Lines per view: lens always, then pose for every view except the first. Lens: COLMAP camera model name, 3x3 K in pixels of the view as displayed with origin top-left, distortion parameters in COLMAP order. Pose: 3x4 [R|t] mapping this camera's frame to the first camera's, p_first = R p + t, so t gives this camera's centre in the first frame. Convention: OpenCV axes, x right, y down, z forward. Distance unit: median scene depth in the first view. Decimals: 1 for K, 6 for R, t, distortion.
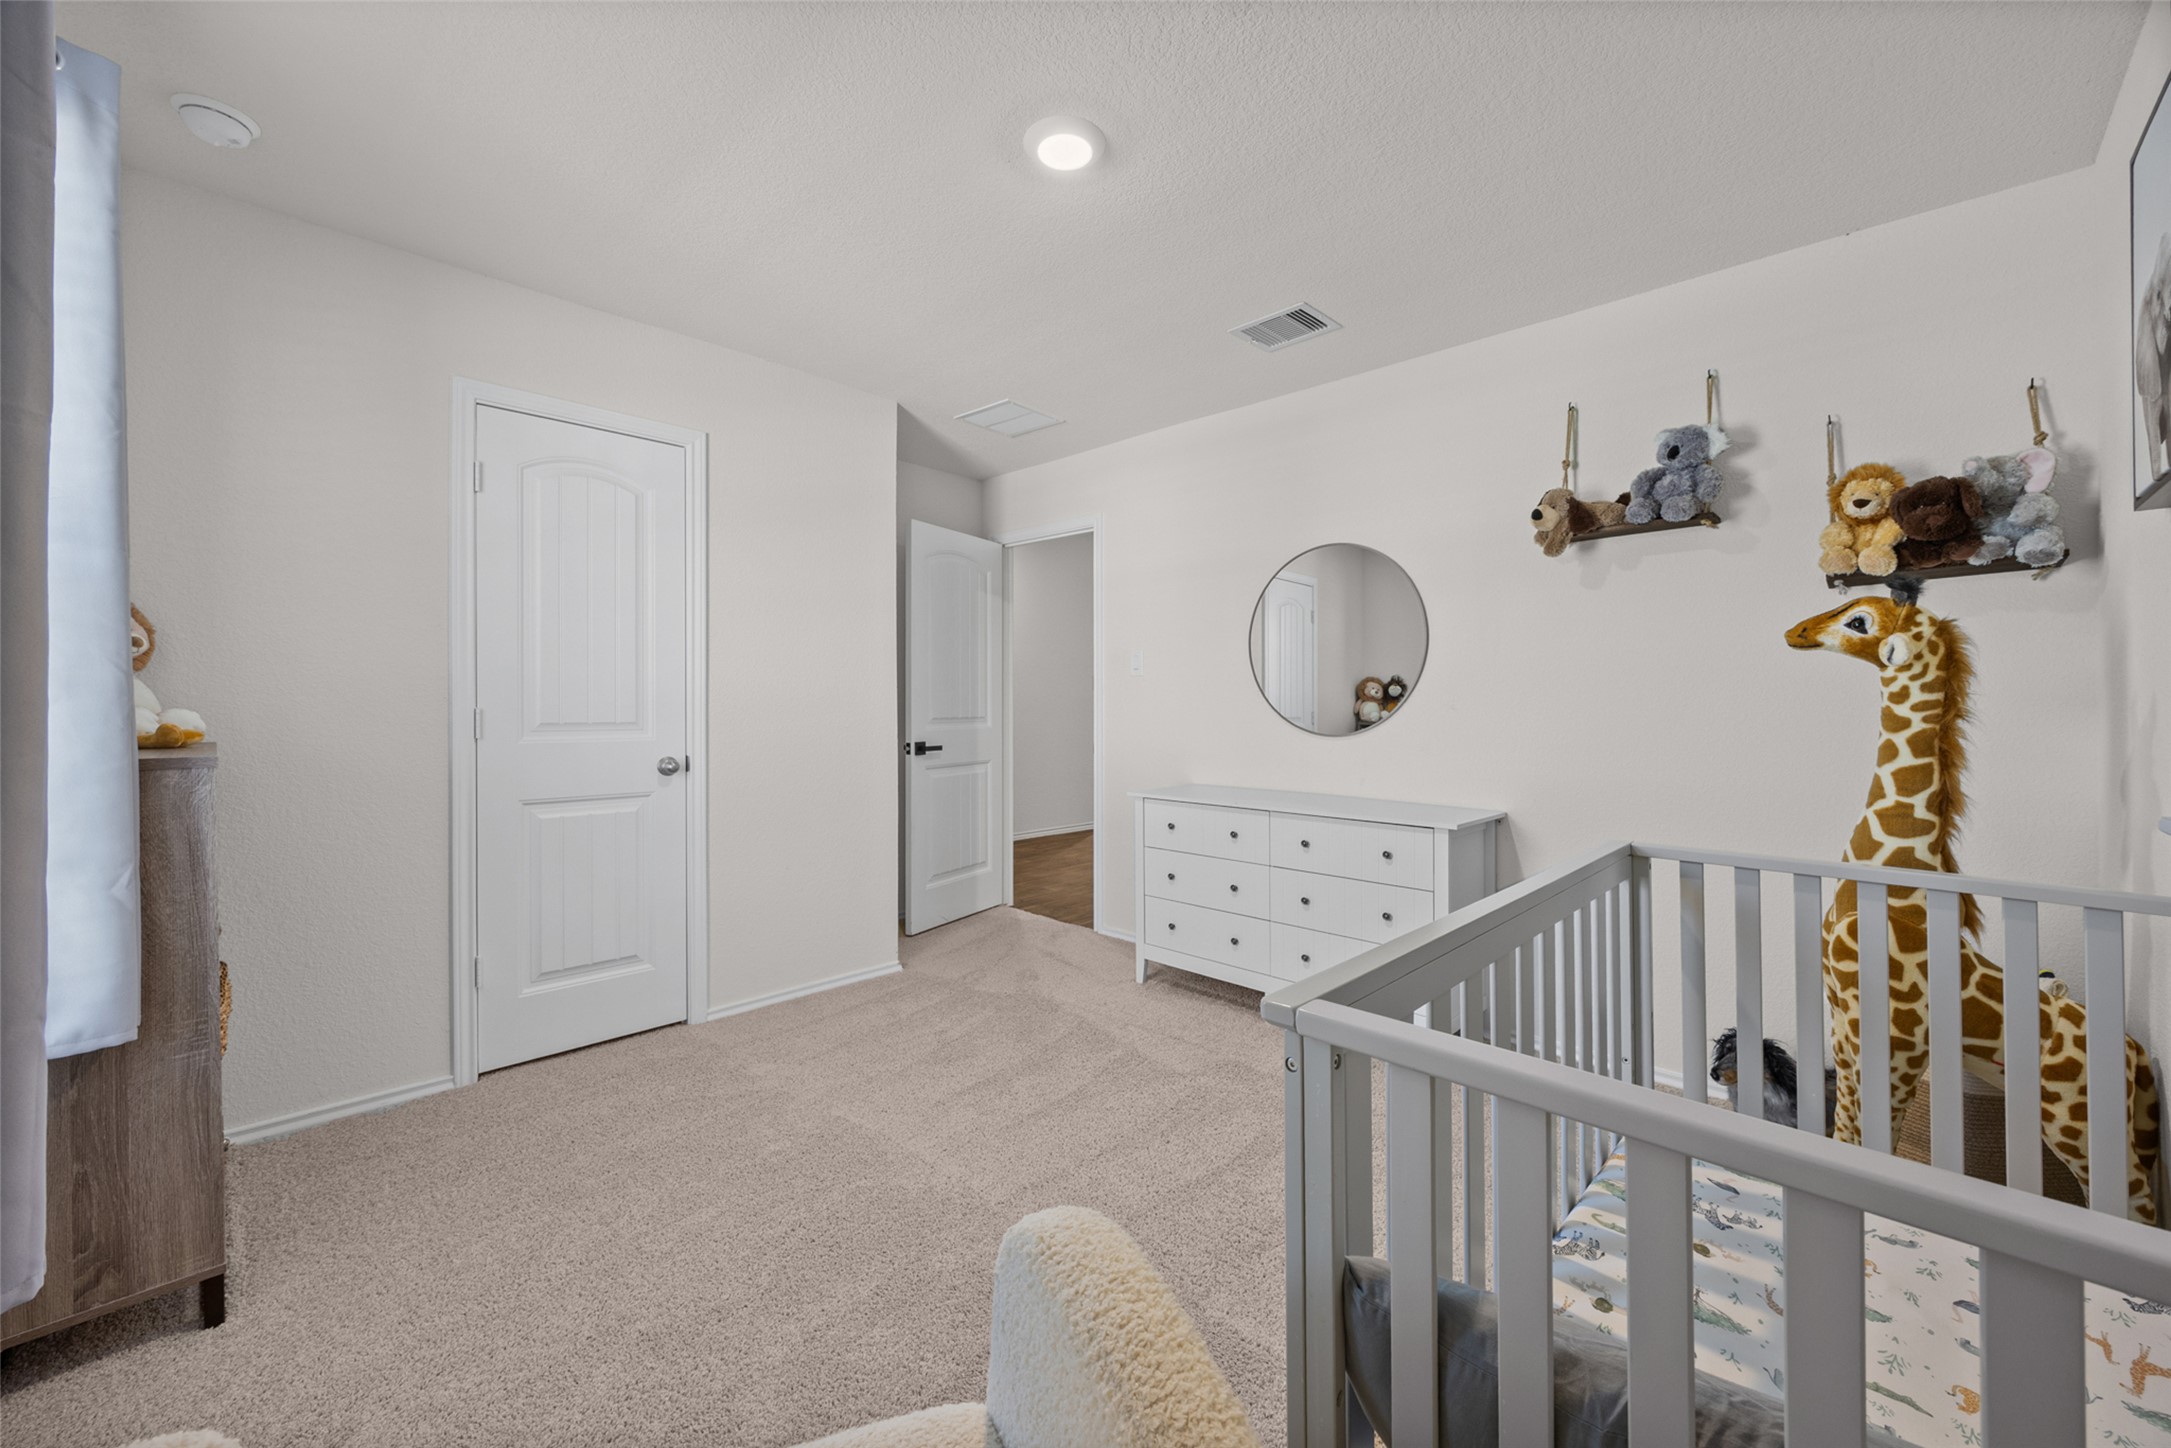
lens RADIAL K [[830.9, 0, 1082.1], [0, 830.9, 717.8], [0, 0, 1]] dist [-0.000964, -0.000170]
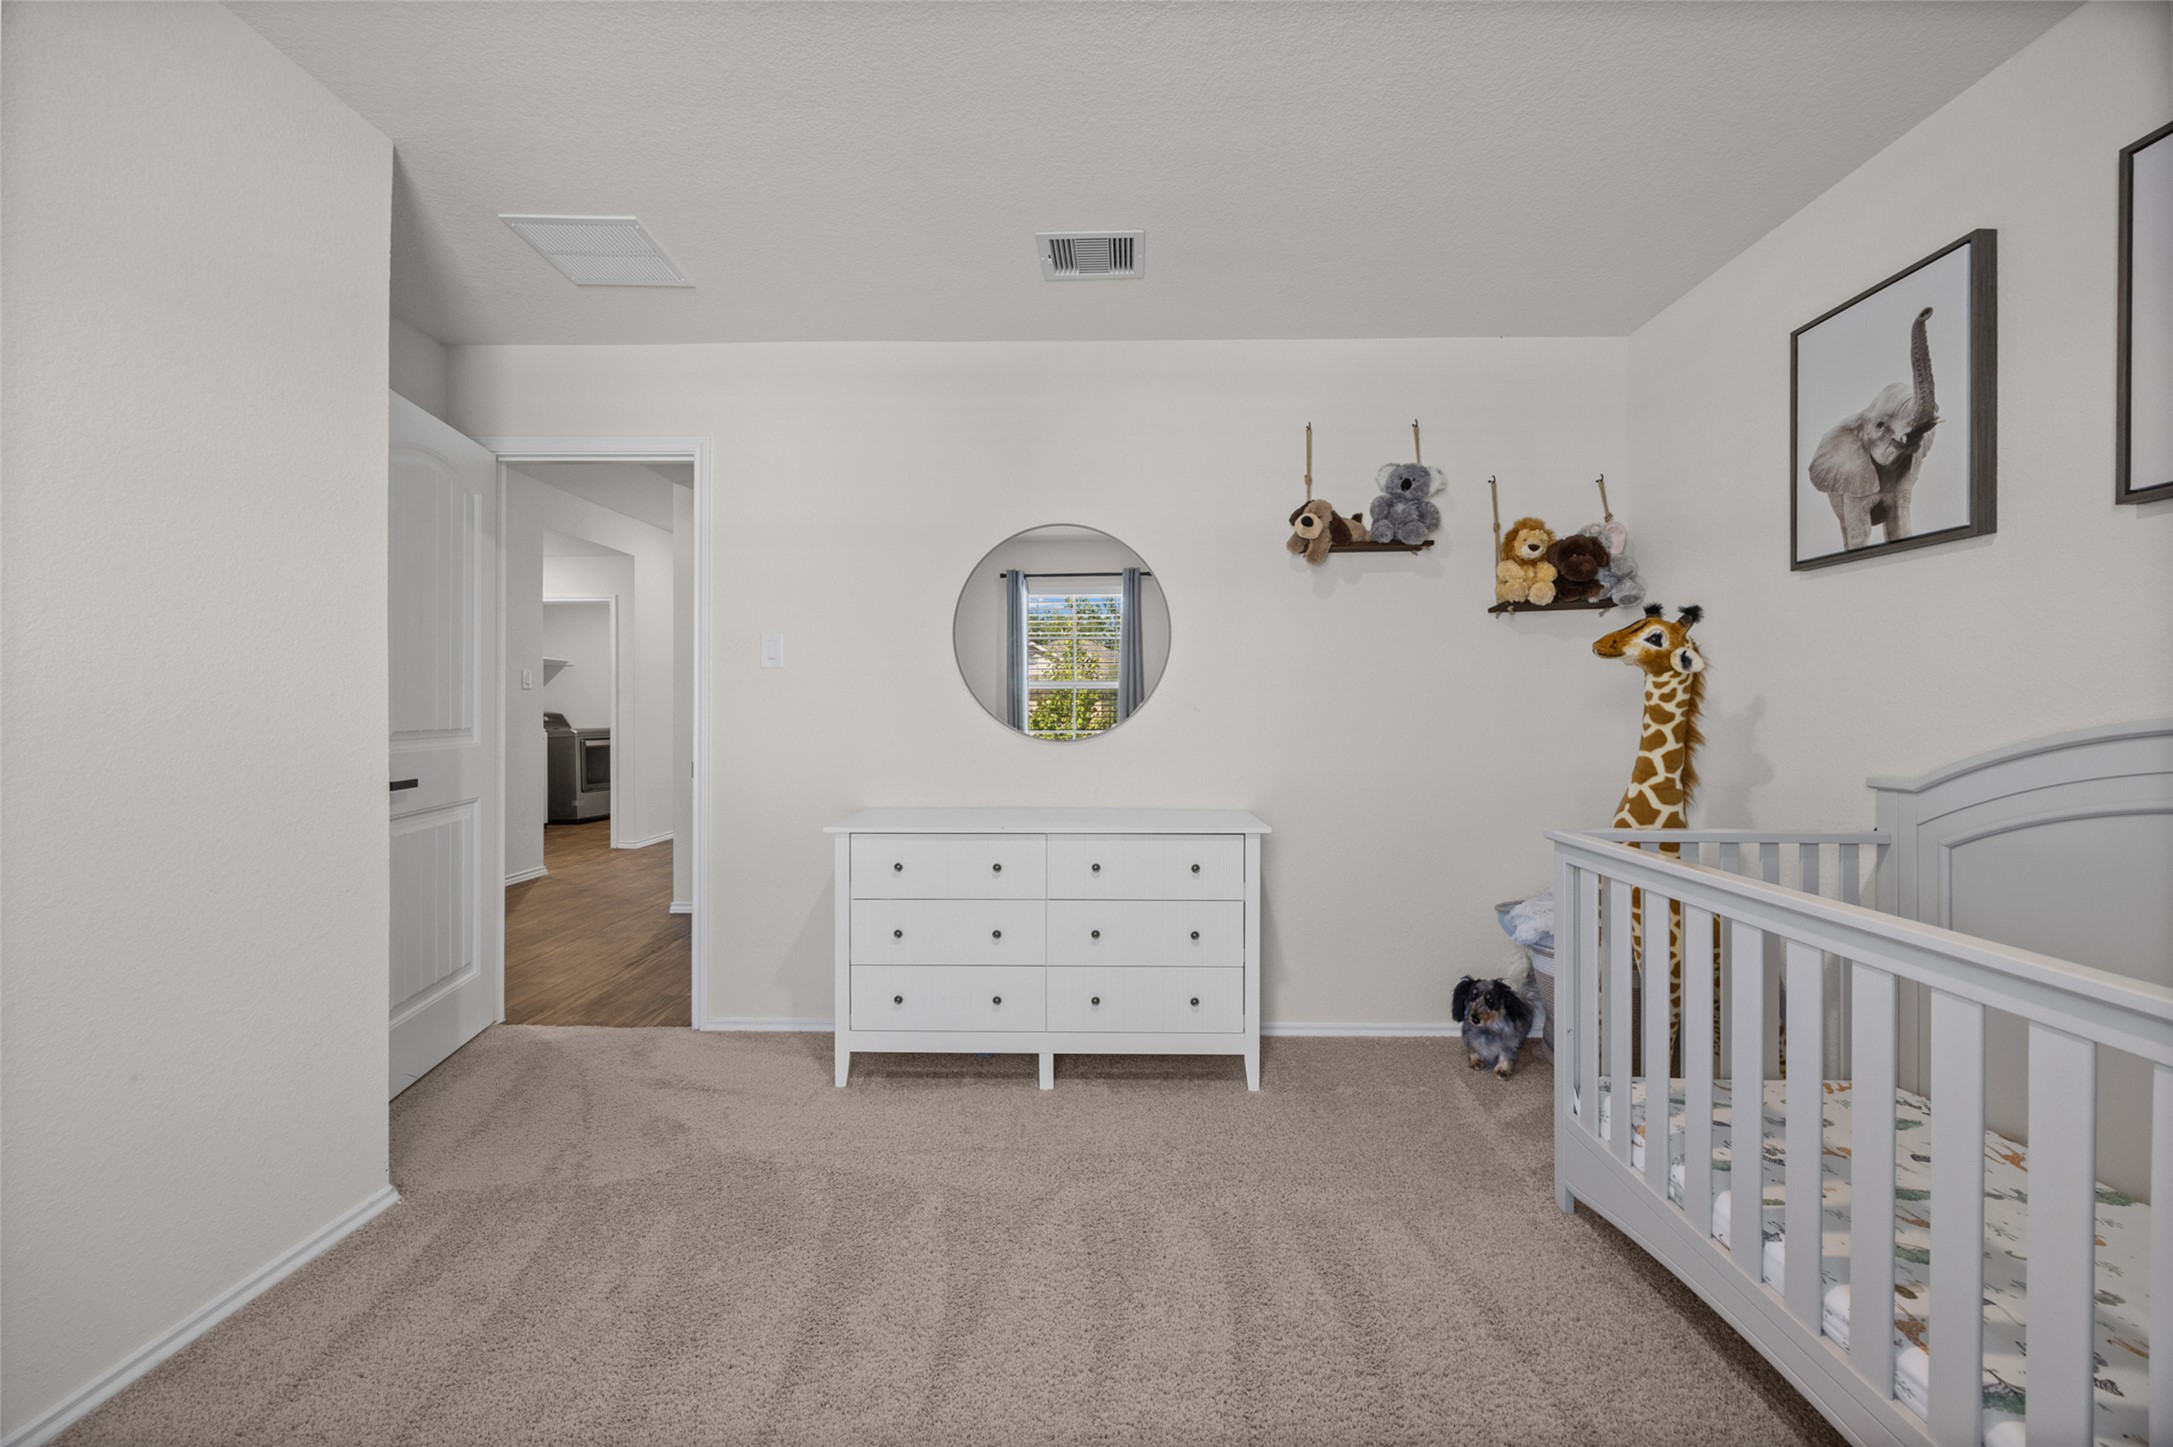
lens RADIAL K [[831.7, 0, 1083.1], [0, 831.7, 717.3], [0, 0, 1]] dist [-0.000964, -0.000170]
pose [[0.732947, -0.010976, 0.680197, -0.426408], [0.014830, 0.999890, 0.000155, -0.005148], [-0.680124, 0.009974, 0.733029, 0.499827]]
